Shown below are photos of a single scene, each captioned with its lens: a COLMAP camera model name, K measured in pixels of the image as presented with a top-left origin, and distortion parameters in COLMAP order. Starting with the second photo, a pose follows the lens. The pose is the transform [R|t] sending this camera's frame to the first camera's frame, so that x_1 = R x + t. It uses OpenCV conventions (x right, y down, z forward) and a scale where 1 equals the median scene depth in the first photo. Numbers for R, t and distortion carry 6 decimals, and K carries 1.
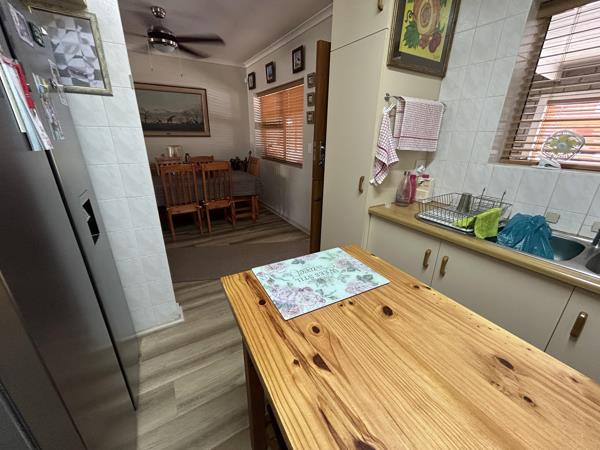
lens RADIAL K [[242.7, 0, 300.6], [0, 242.7, 225.2], [0, 0, 1]] dist [-0.001096, 0.000194]
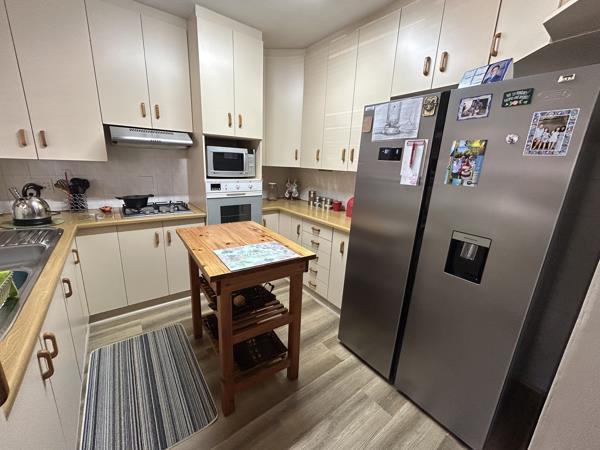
lens RADIAL K [[242.7, 0, 301.2], [0, 242.7, 223.3], [0, 0, 1]] dist [-0.001096, 0.000194]
pose [[-0.991878, -0.033854, -0.122603, -0.014981], [-0.098221, 0.816292, 0.569228, -0.874599], [0.080809, 0.576647, -0.812987, 2.174961]]
